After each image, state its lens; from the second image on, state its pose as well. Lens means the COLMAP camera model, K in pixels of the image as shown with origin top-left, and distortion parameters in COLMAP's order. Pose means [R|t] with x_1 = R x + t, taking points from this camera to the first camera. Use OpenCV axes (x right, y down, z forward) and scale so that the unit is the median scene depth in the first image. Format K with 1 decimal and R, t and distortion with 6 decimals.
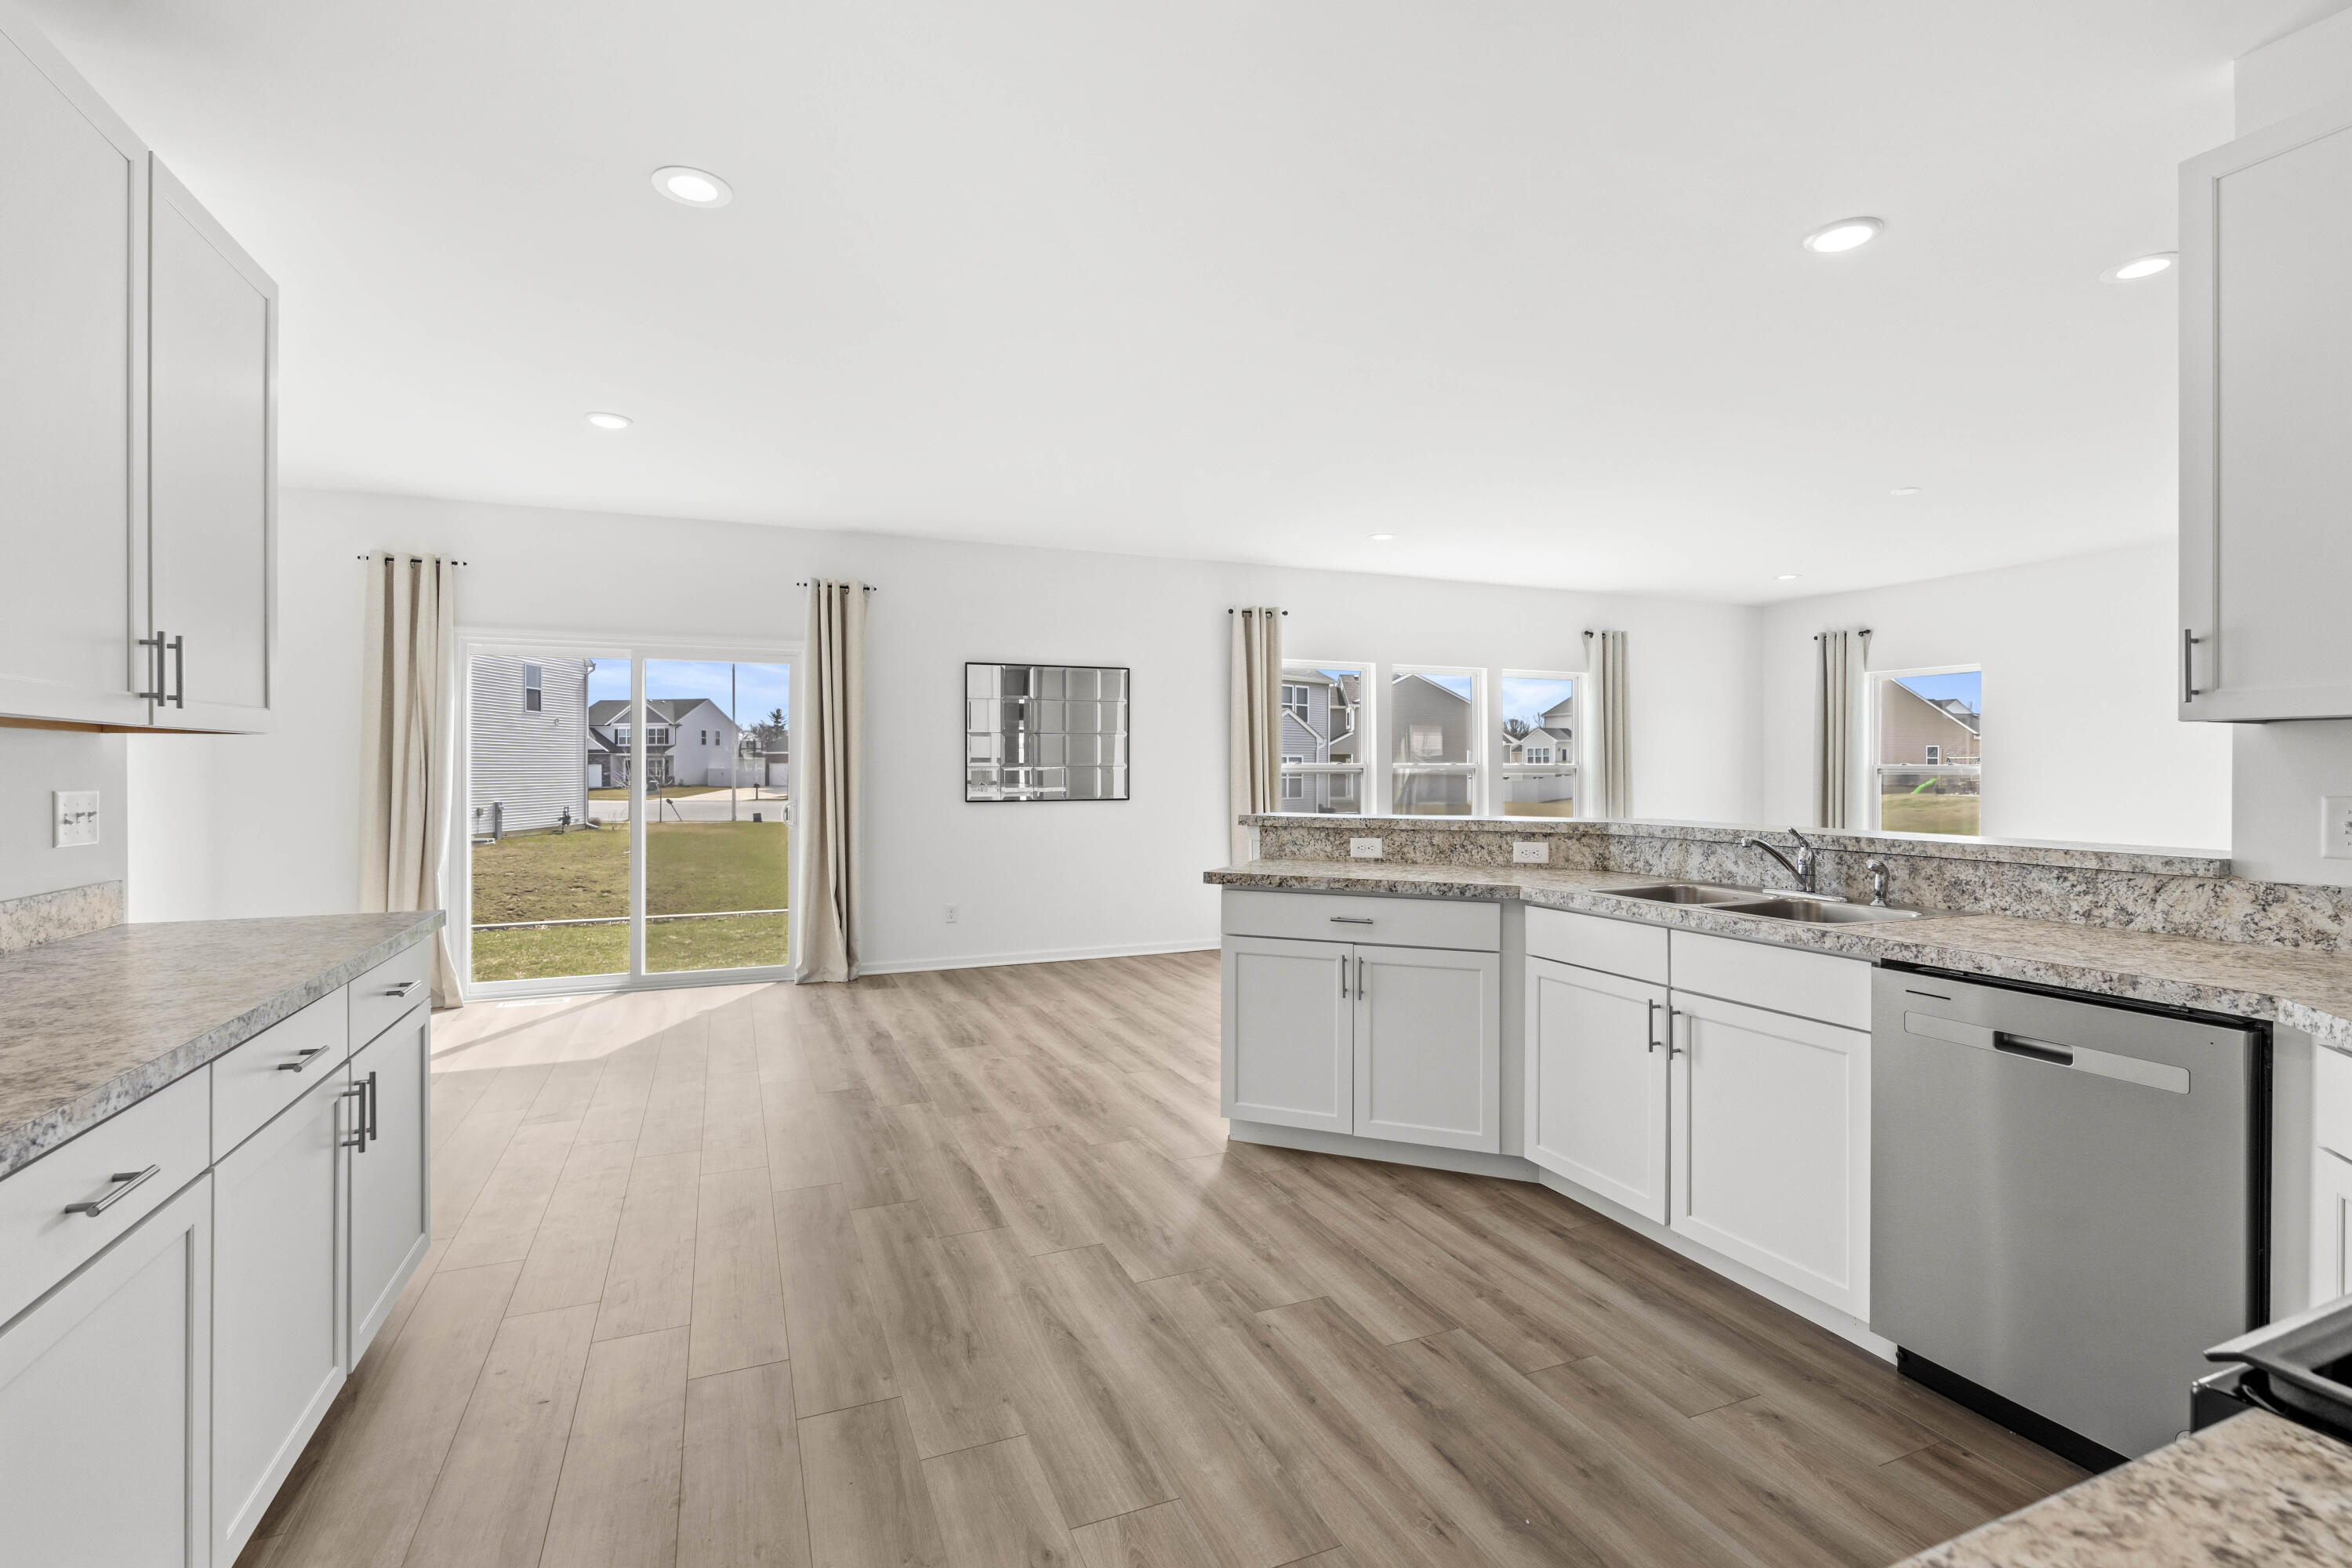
lens RADIAL K [[1070.4, 0, 1173.2], [0, 1070.4, 768.4], [0, 0, 1]] dist [-0.003632, -0.001517]
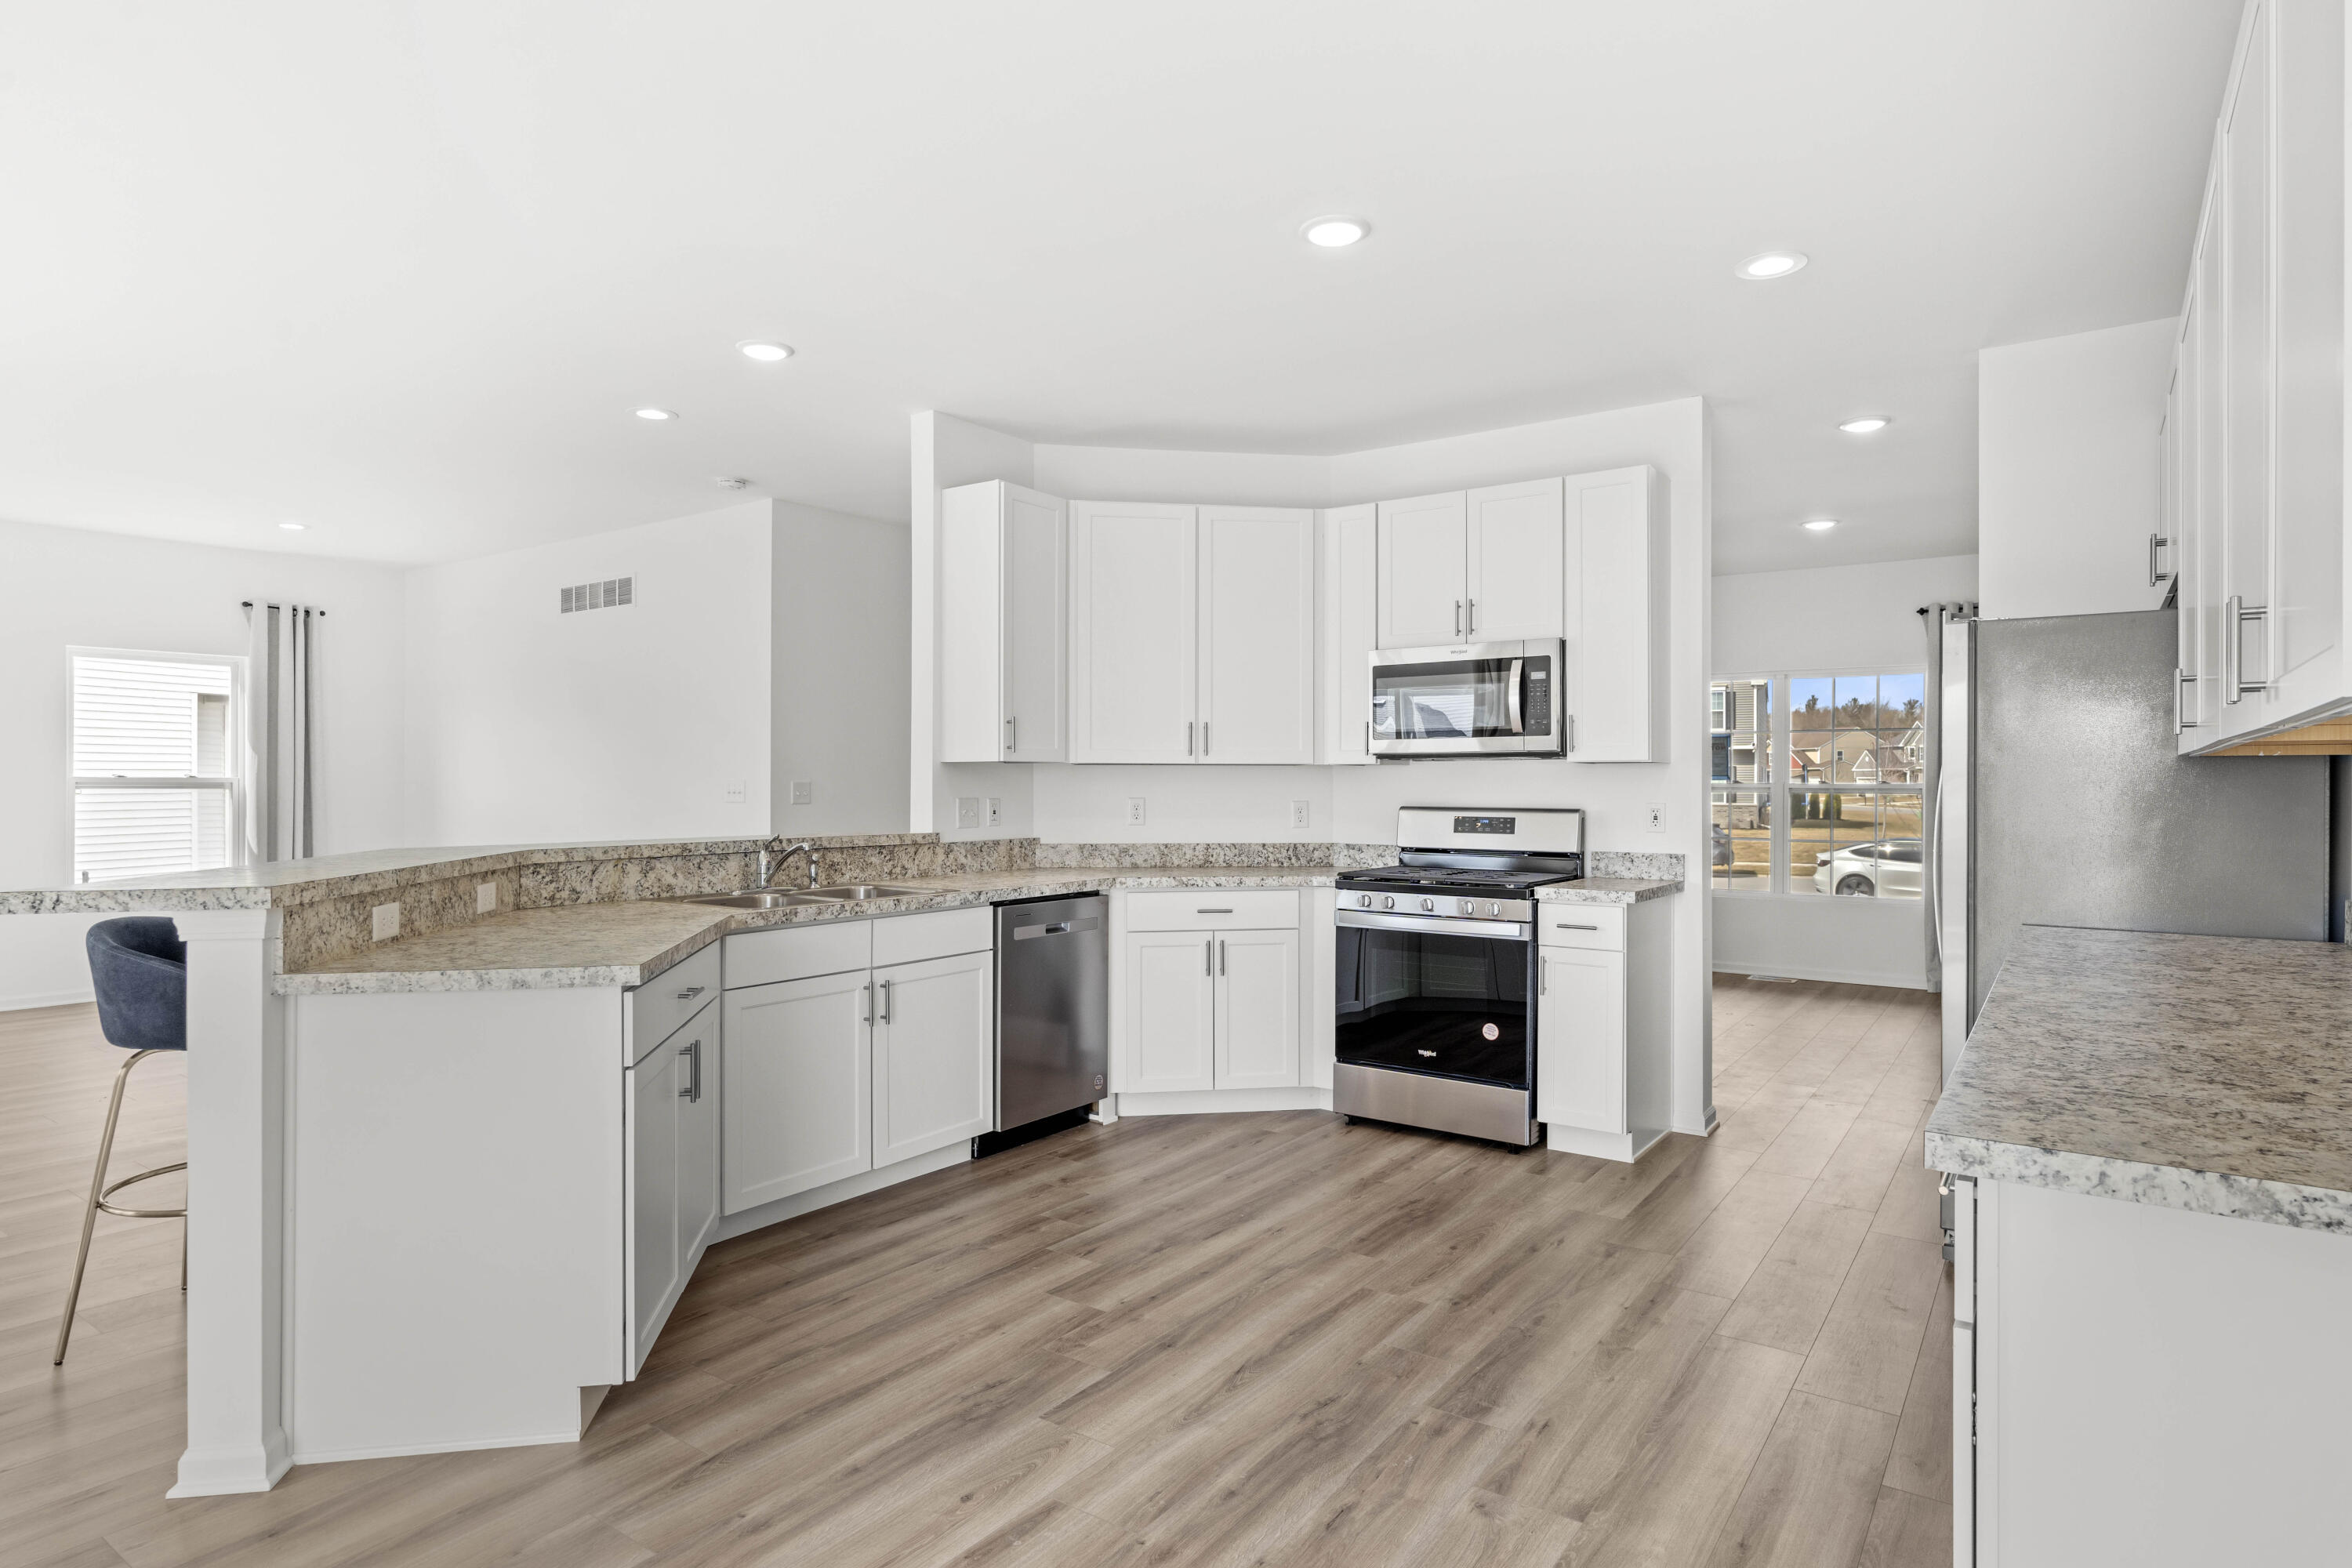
lens RADIAL K [[1285.2, 0, 1168.8], [0, 1285.2, 798.9], [0, 0, 1]] dist [-0.002408, 0.000285]
pose [[-0.529450, -0.009050, 0.848293, -0.961114], [-0.001467, 0.999951, 0.009753, 0.001903], [-0.848340, 0.003919, -0.529437, 1.537010]]
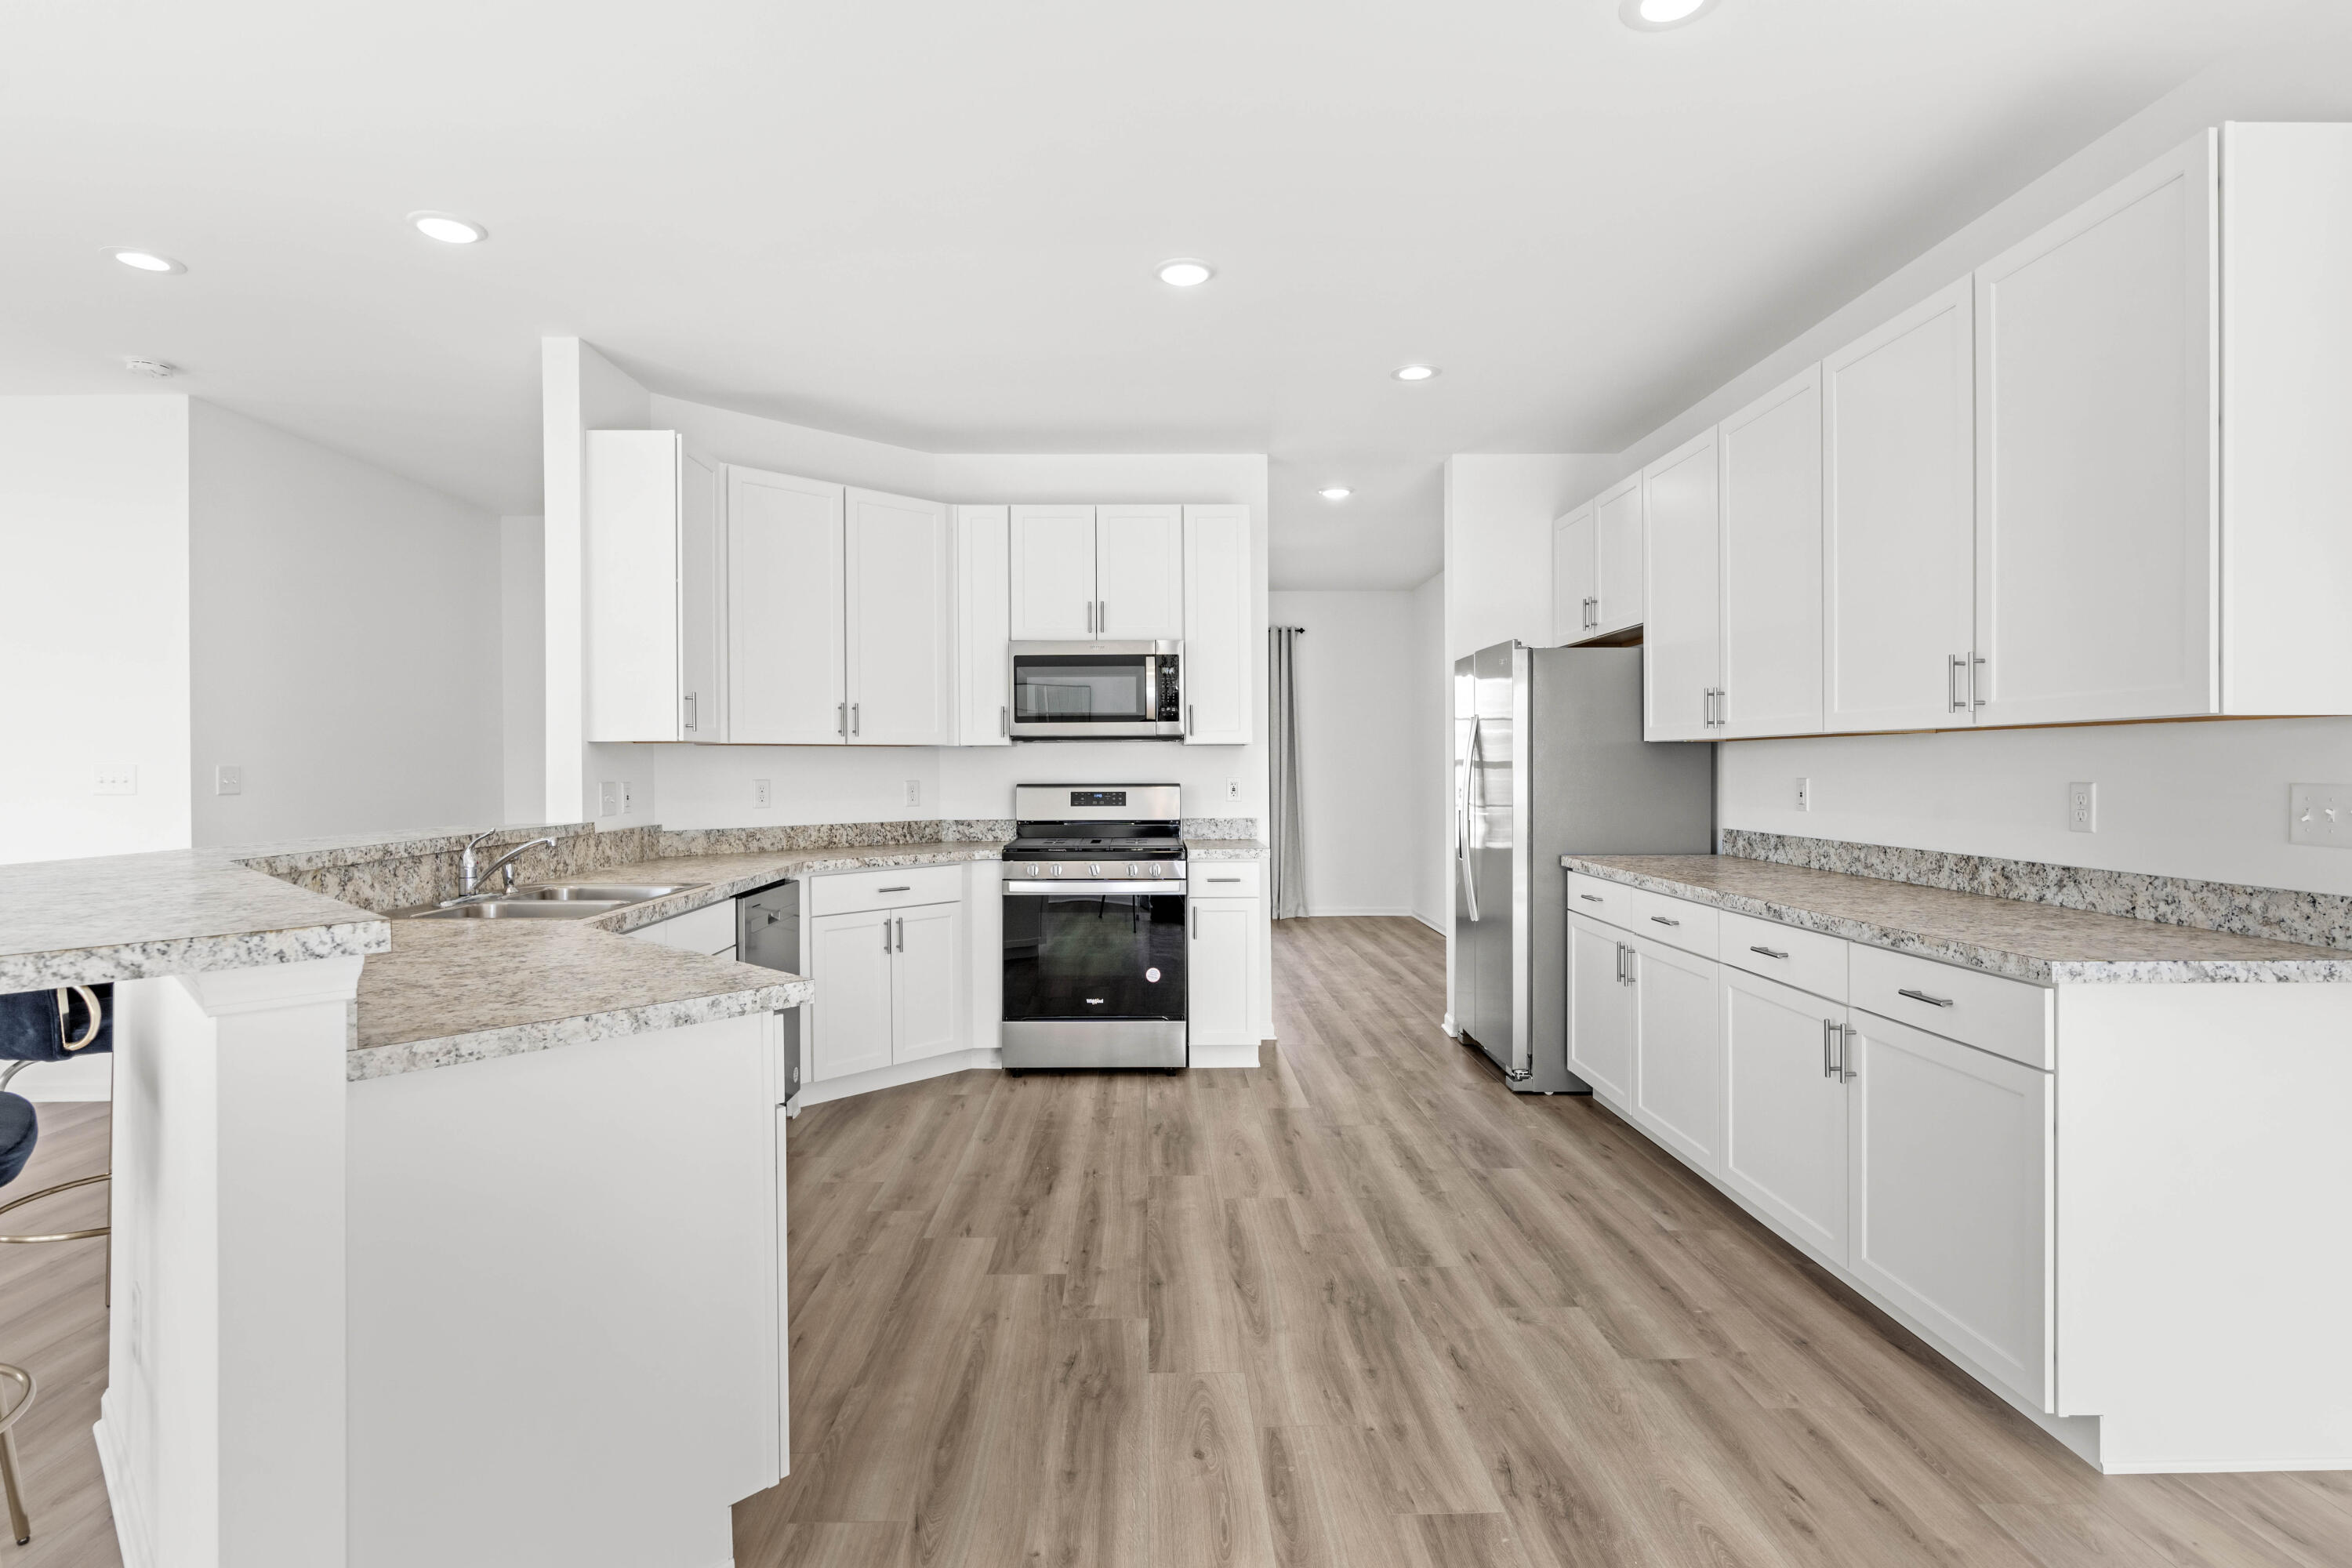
lens RADIAL K [[1184.0, 0, 1176.3], [0, 1184.0, 777.2], [0, 0, 1]] dist [-0.001445, 0.003062]
pose [[-0.931740, 0.001492, 0.363123, -0.437364], [0.005737, 0.999927, 0.010613, 0.001109], [-0.363081, 0.011972, -0.931681, 1.970445]]
